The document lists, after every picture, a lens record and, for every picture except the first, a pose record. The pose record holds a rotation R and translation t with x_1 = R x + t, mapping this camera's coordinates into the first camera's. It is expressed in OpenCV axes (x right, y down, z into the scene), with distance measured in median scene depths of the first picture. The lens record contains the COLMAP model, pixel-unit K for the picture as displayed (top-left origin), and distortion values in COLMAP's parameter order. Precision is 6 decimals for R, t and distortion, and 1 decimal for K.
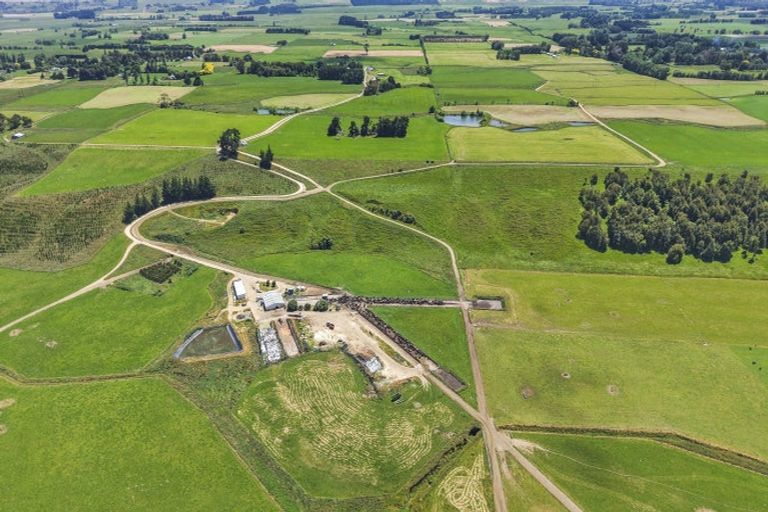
lens RADIAL K [[517.0, 0, 381.2], [0, 517.0, 253.8], [0, 0, 1]] dist [-0.001241, 0.002298]
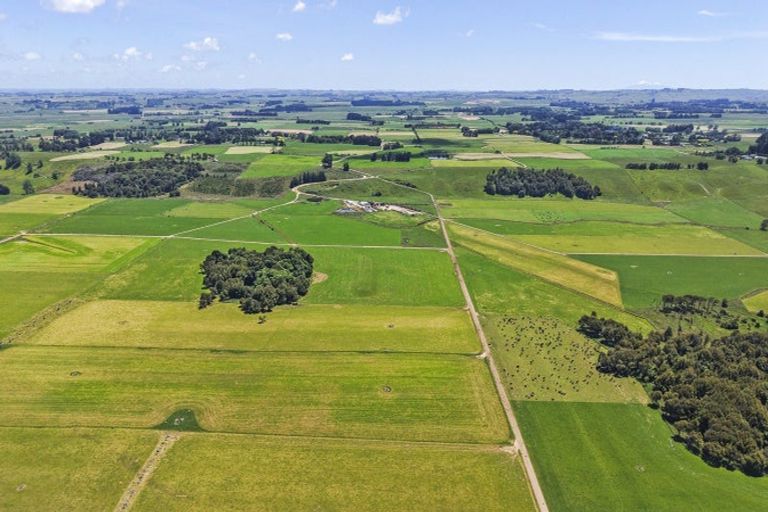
lens RADIAL K [[517.0, 0, 381.2], [0, 517.0, 253.8], [0, 0, 1]] dist [-0.001241, 0.002298]
pose [[0.999844, -0.002803, 0.017442, -0.108631], [0.005745, 0.985258, -0.170980, 0.517092], [-0.016706, 0.171053, 0.985120, -1.017272]]
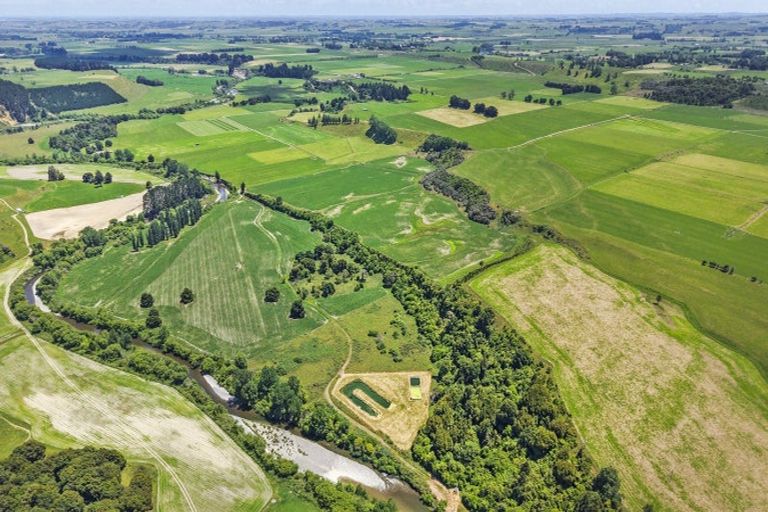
lens RADIAL K [[517.0, 0, 381.2], [0, 517.0, 253.8], [0, 0, 1]] dist [-0.001241, 0.002298]
pose [[0.676333, 0.304515, -0.670704, -0.120733], [-0.333849, 0.938378, 0.089394, 0.908478], [0.656596, 0.163454, 0.736318, -1.807498]]
